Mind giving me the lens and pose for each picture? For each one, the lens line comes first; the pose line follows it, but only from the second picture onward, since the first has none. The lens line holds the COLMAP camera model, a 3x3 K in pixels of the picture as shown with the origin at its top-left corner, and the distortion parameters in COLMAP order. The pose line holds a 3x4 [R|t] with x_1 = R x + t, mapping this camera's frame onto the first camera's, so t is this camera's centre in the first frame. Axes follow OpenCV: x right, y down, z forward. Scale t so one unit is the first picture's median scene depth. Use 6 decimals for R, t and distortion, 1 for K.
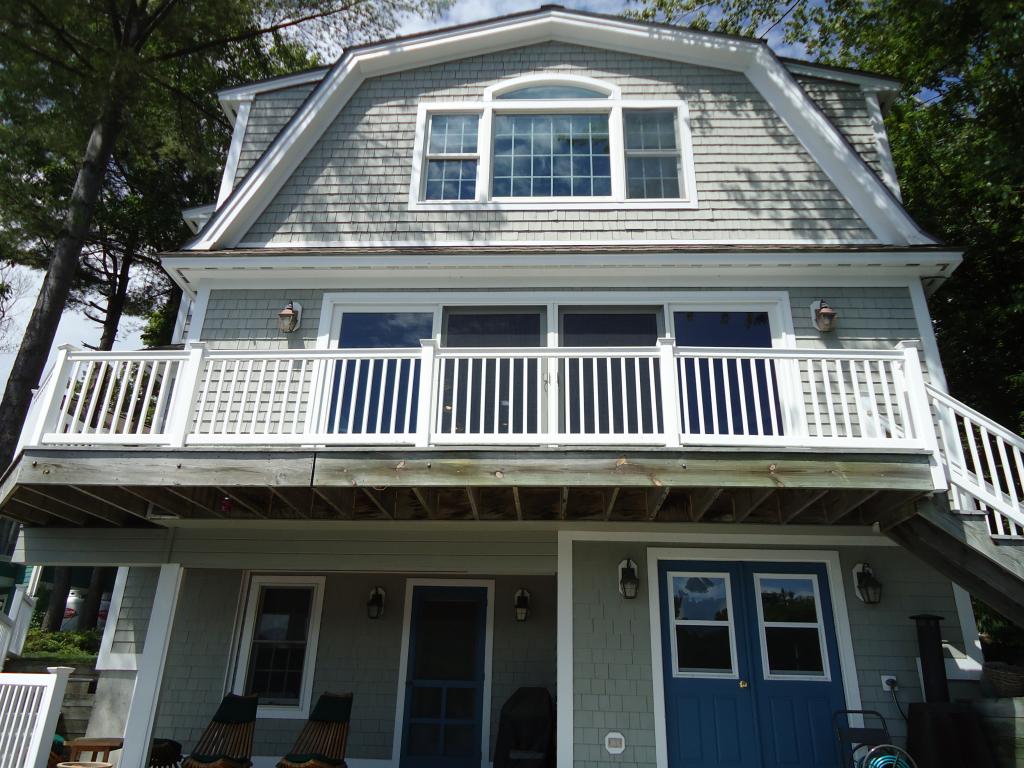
lens RADIAL K [[745.7, 0, 515.0], [0, 745.7, 381.1], [0, 0, 1]] dist [-0.008186, 0.003807]
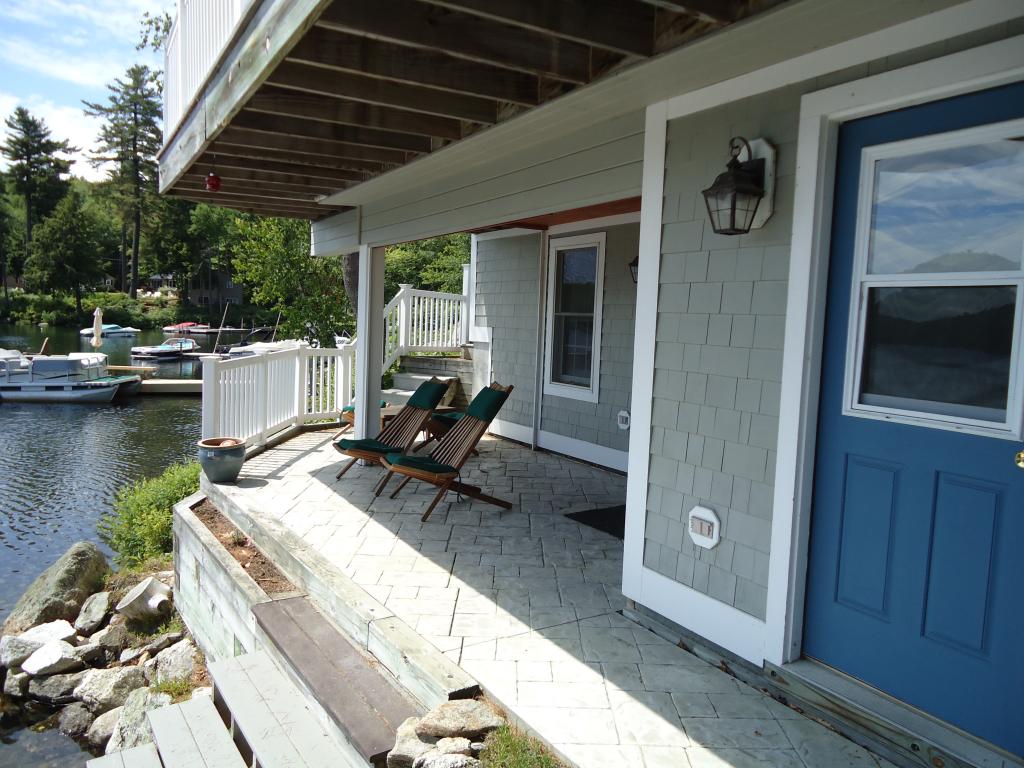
lens RADIAL K [[745.7, 0, 514.9], [0, 745.7, 375.9], [0, 0, 1]] dist [-0.008186, 0.003807]
pose [[0.551002, 0.059430, -0.832385, 0.433951], [0.316385, 0.908117, 0.274270, 0.208582], [0.772203, -0.414477, 0.481571, 0.662931]]
